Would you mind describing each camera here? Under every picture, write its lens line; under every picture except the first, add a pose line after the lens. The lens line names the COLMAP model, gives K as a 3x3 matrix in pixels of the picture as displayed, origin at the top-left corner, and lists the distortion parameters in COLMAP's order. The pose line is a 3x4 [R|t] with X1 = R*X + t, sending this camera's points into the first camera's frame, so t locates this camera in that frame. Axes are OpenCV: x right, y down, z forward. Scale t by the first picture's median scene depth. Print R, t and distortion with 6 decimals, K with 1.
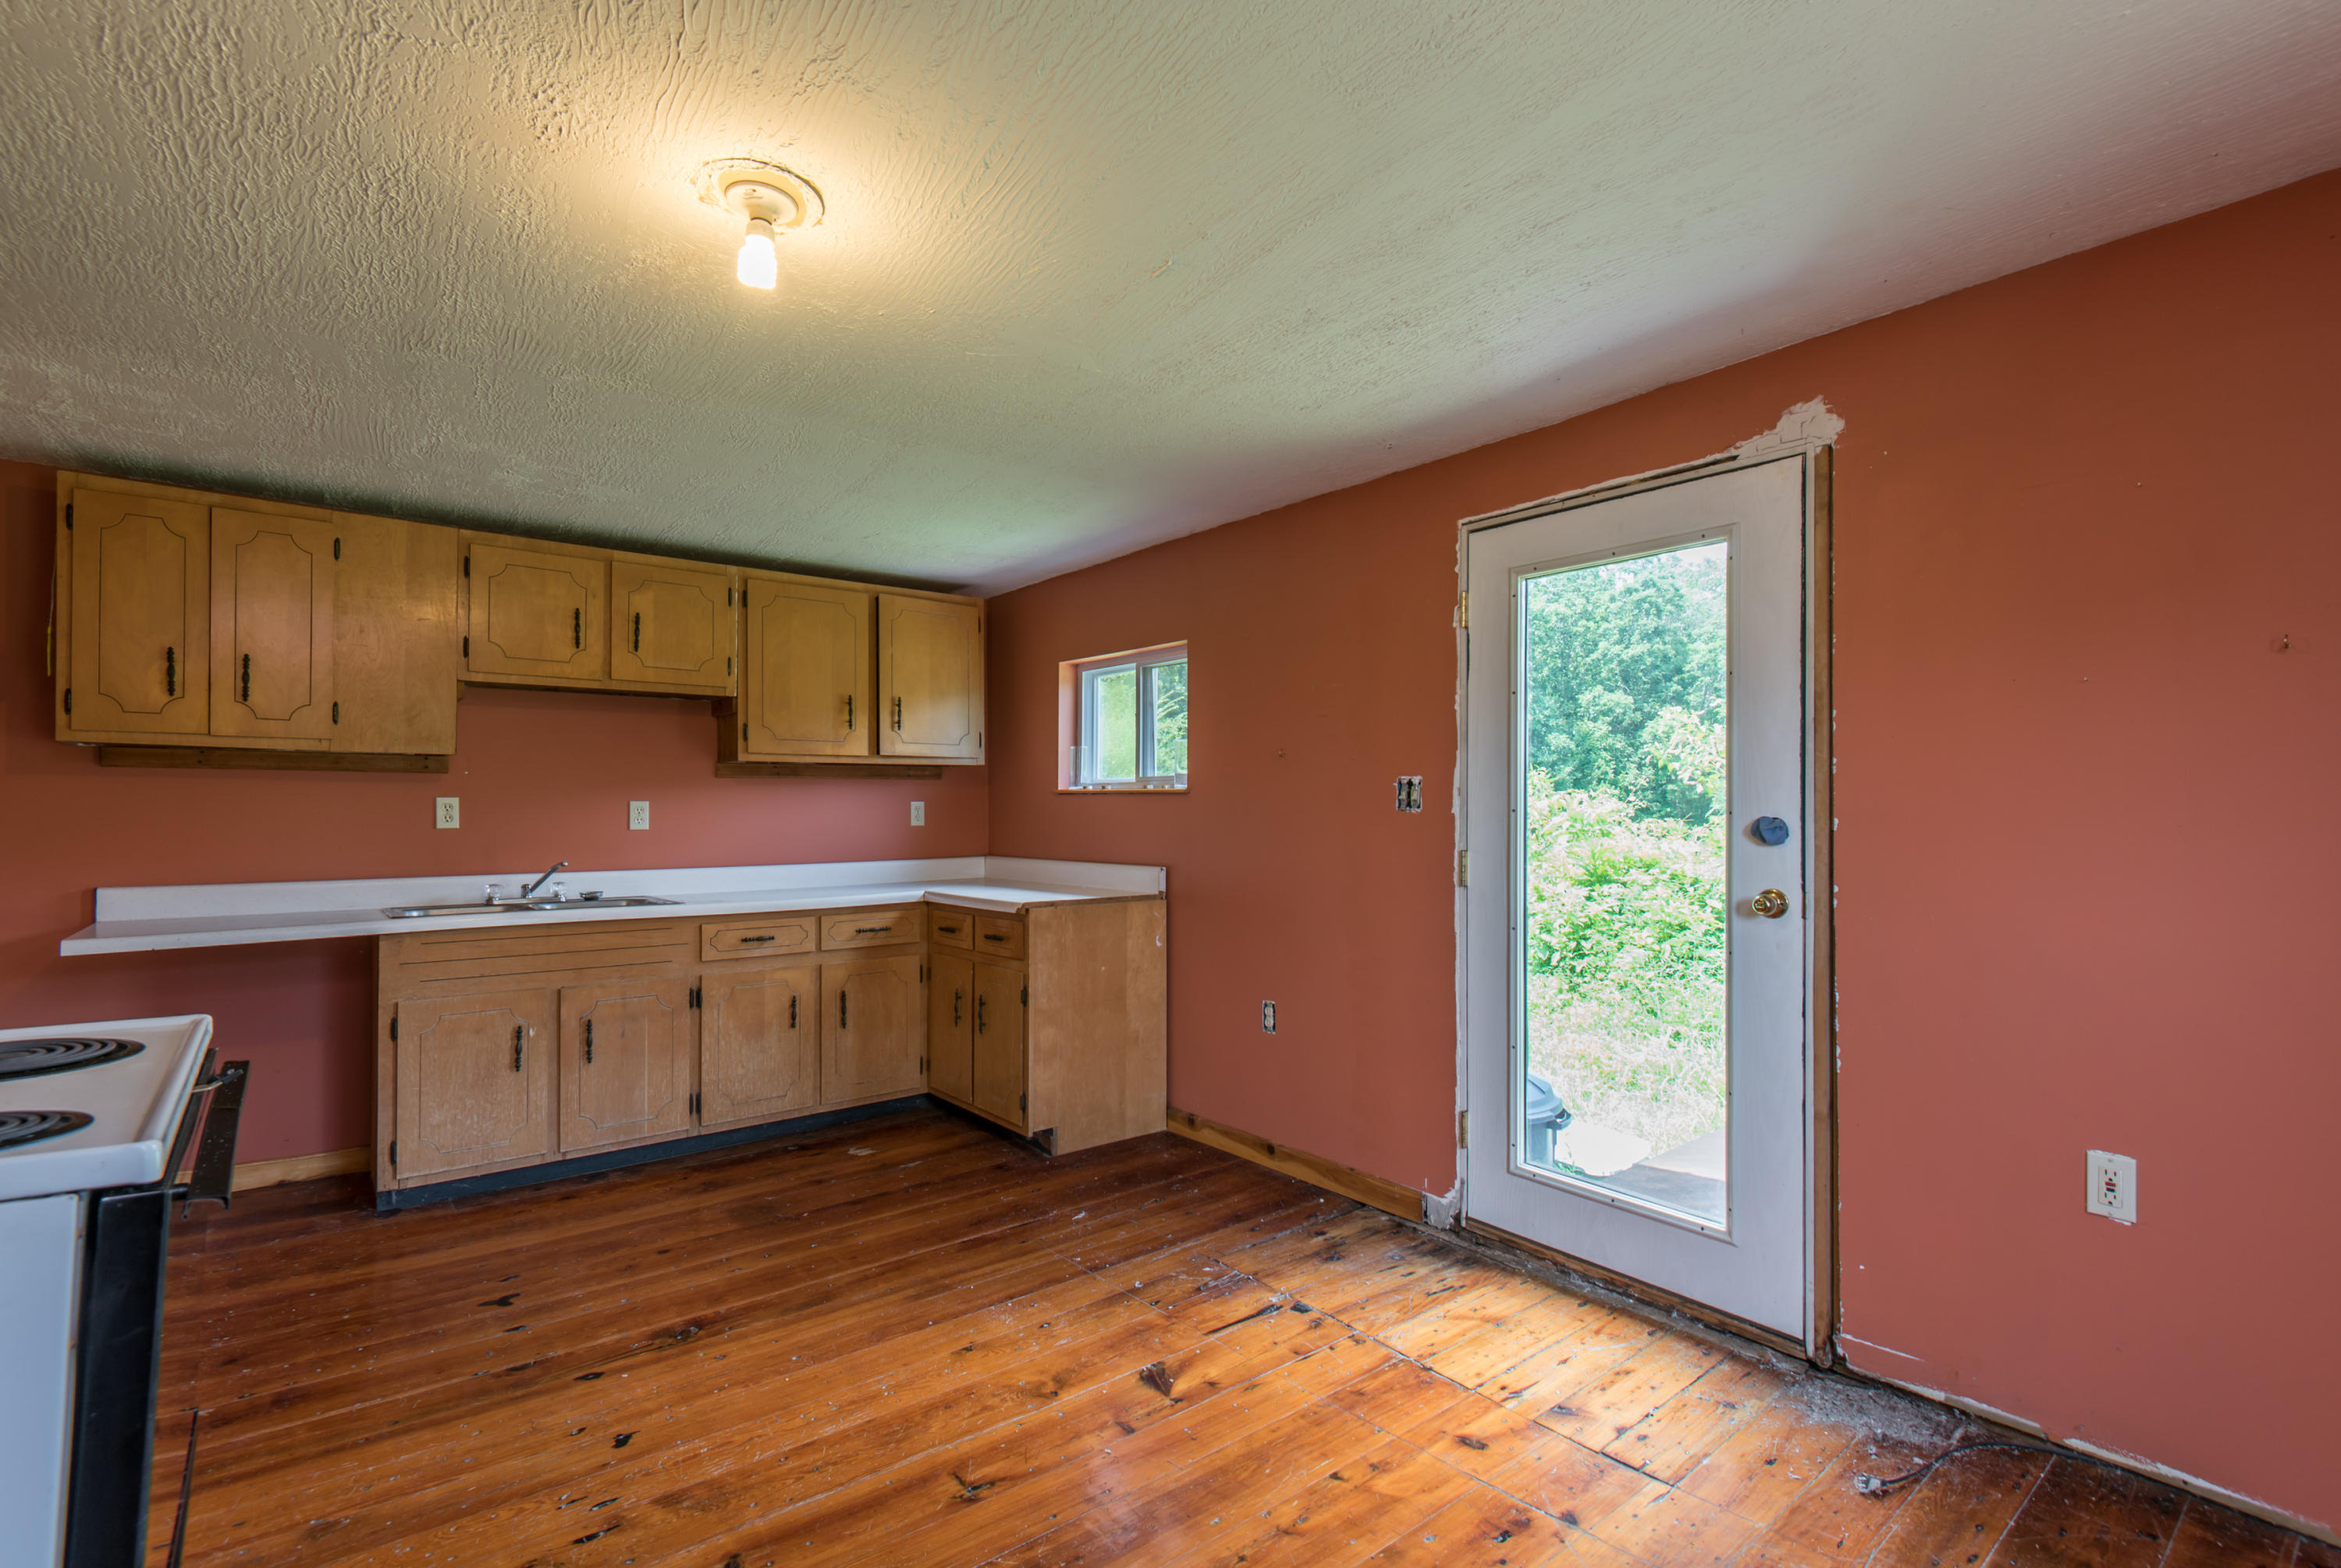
lens RADIAL K [[1060.2, 0, 1176.7], [0, 1060.2, 793.0], [0, 0, 1]] dist [0.016702, -0.009031]
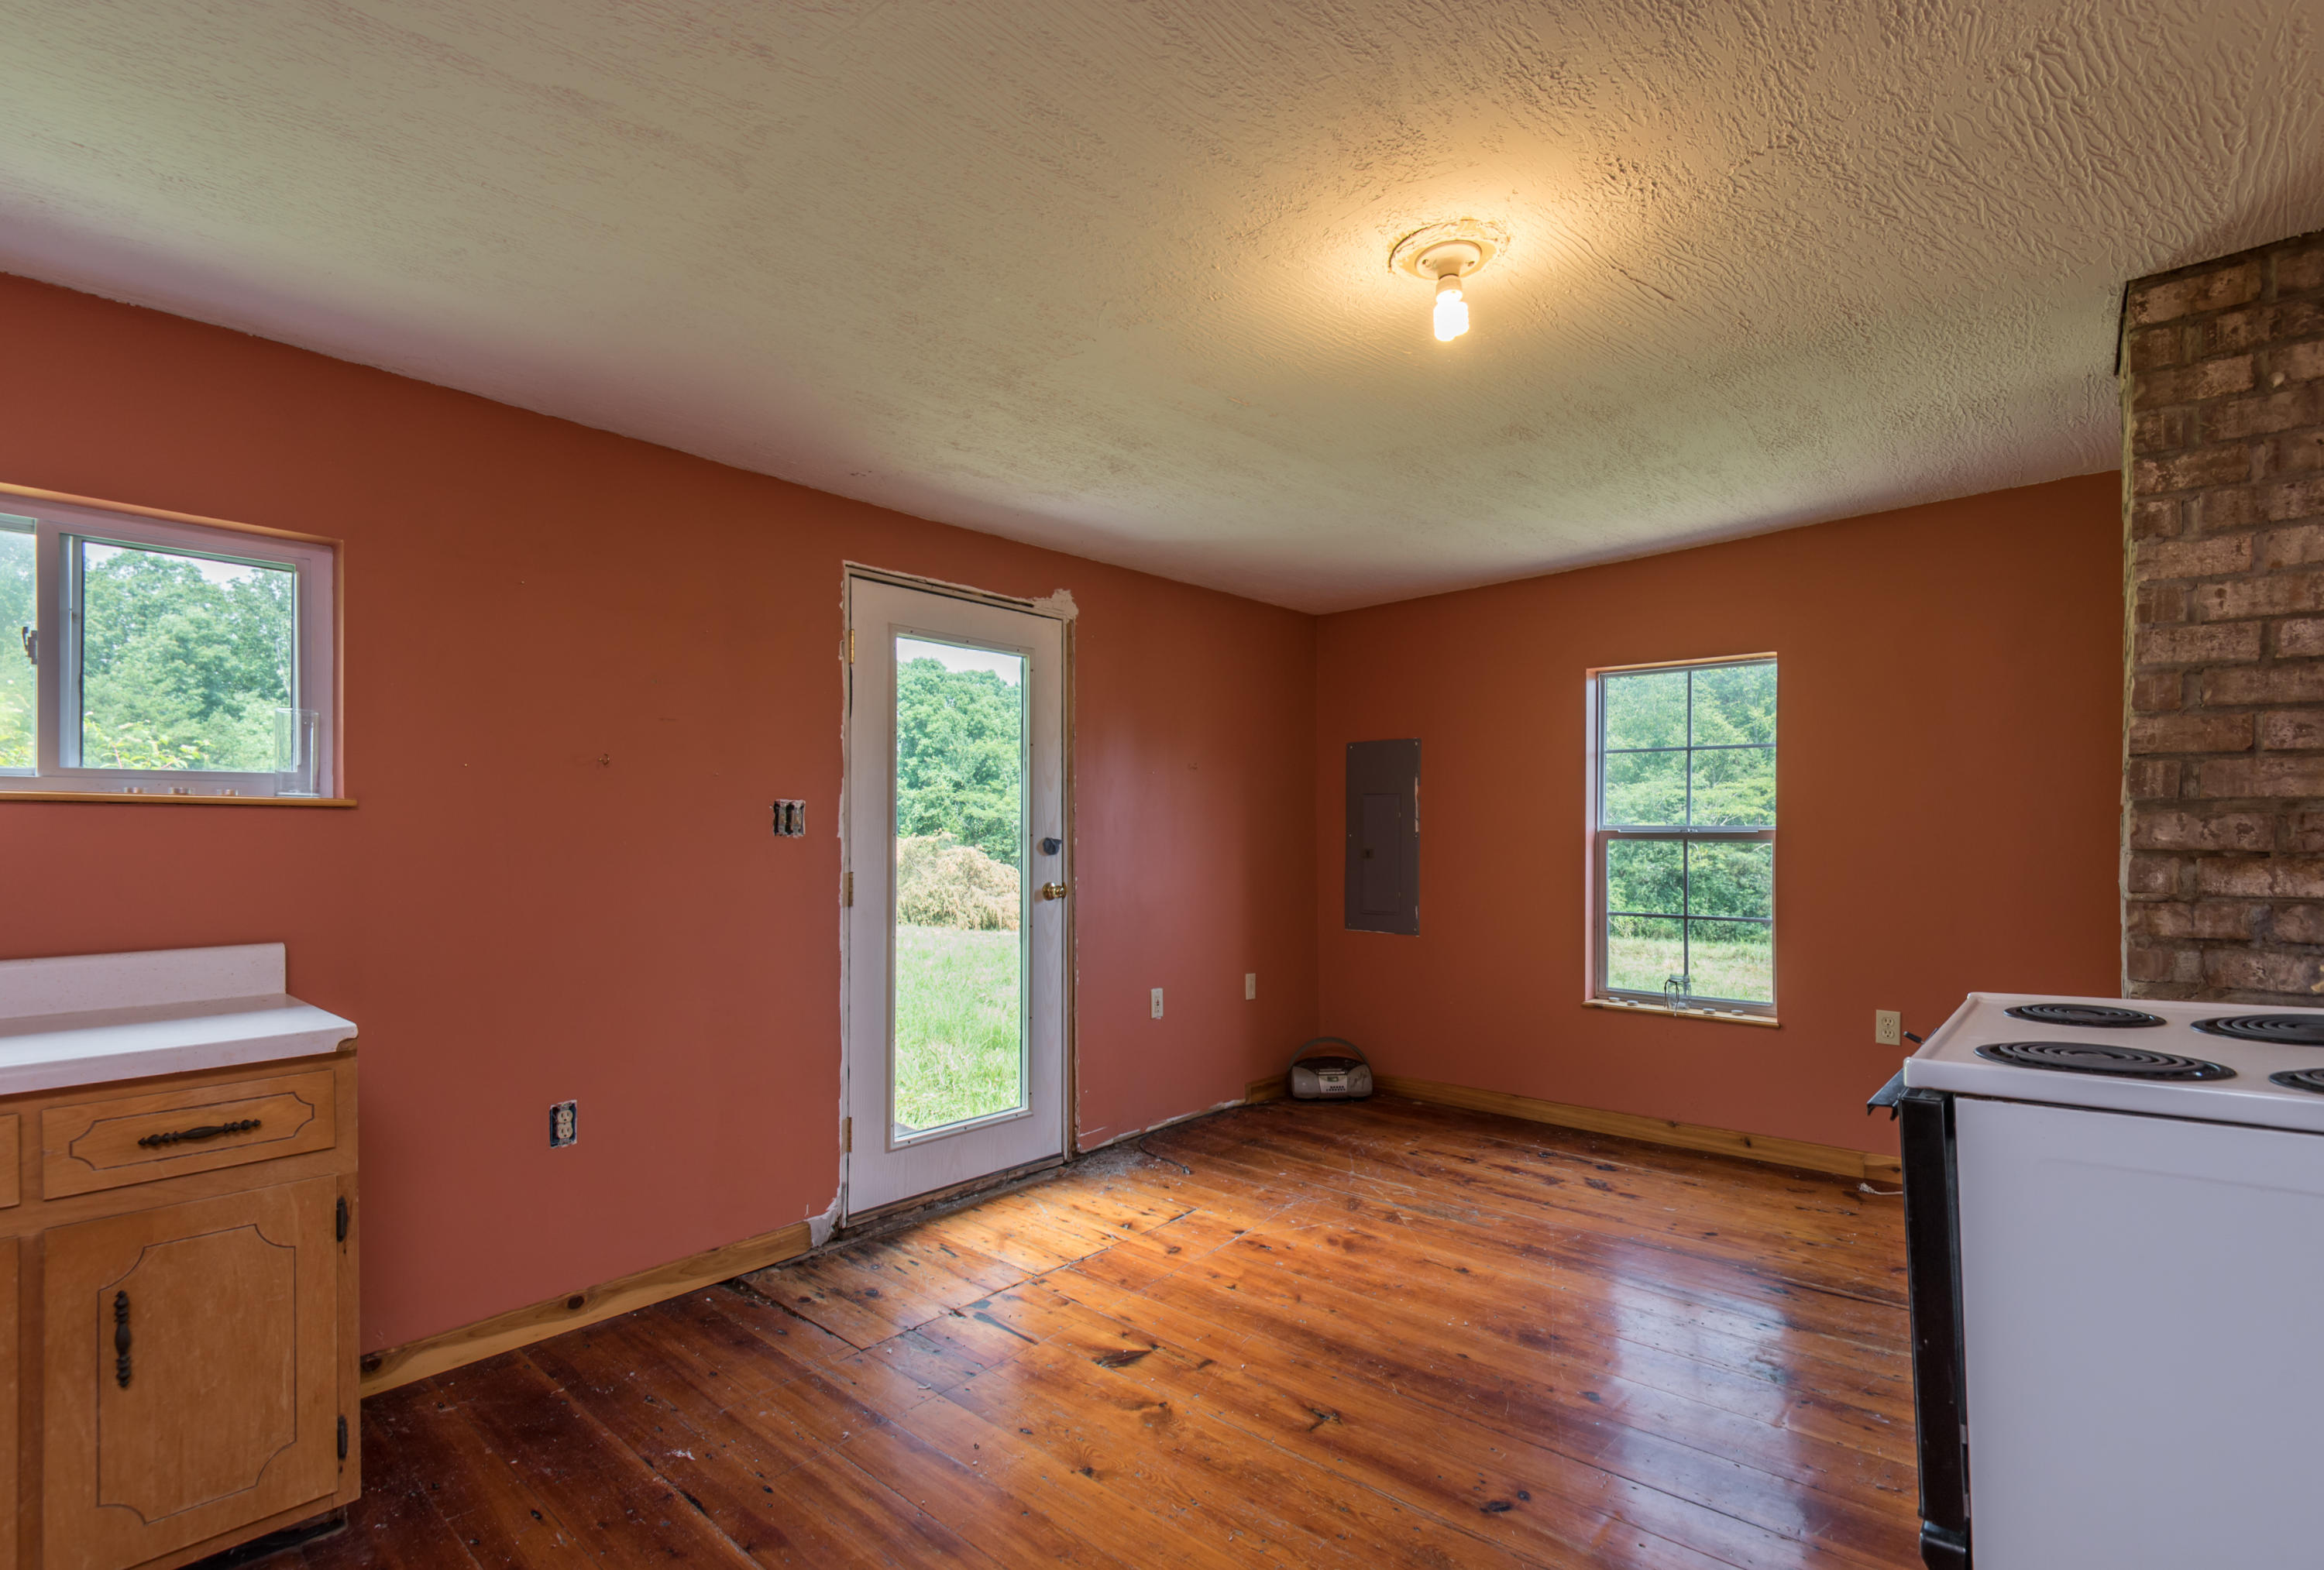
lens RADIAL K [[1052.6, 0, 1153.7], [0, 1052.6, 822.9], [0, 0, 1]] dist [0.016702, -0.009031]
pose [[-0.151787, 0.015613, 0.988290, -0.786712], [-0.007834, 0.999825, -0.016998, 0.019382], [-0.988382, -0.010322, -0.151638, 0.822328]]
